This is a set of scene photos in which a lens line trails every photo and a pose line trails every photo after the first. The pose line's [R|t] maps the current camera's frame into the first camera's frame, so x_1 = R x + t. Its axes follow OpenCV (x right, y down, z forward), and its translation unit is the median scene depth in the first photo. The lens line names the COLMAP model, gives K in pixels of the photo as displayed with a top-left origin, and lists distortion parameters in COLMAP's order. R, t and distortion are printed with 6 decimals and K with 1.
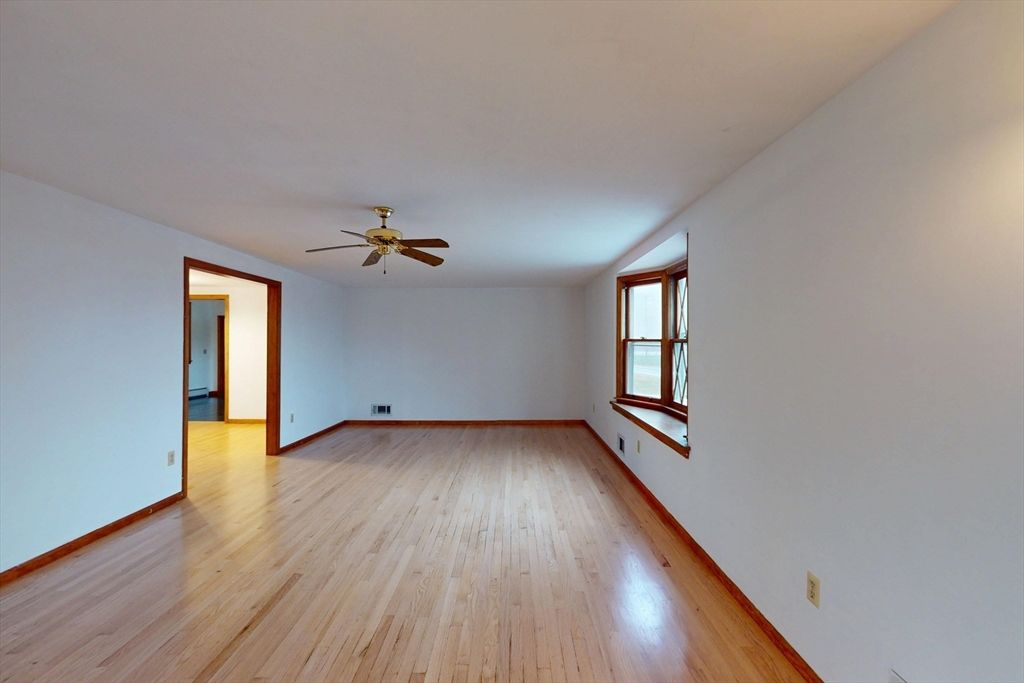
lens RADIAL K [[444.9, 0, 510.9], [0, 444.9, 340.3], [0, 0, 1]] dist [0.004975, -0.001583]
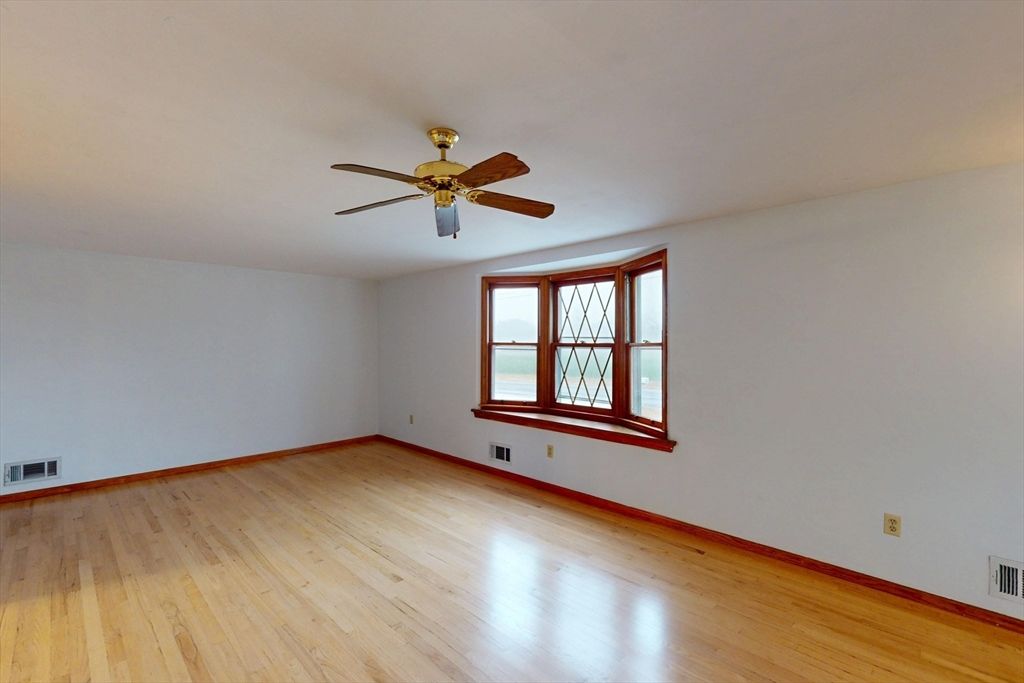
lens RADIAL K [[444.9, 0, 507.0], [0, 444.9, 342.3], [0, 0, 1]] dist [0.004975, -0.001583]
pose [[0.697399, 0.005783, 0.716659, -0.467083], [-0.005662, 0.999981, -0.002559, -0.001559], [-0.716660, -0.002273, 0.697419, 0.355501]]
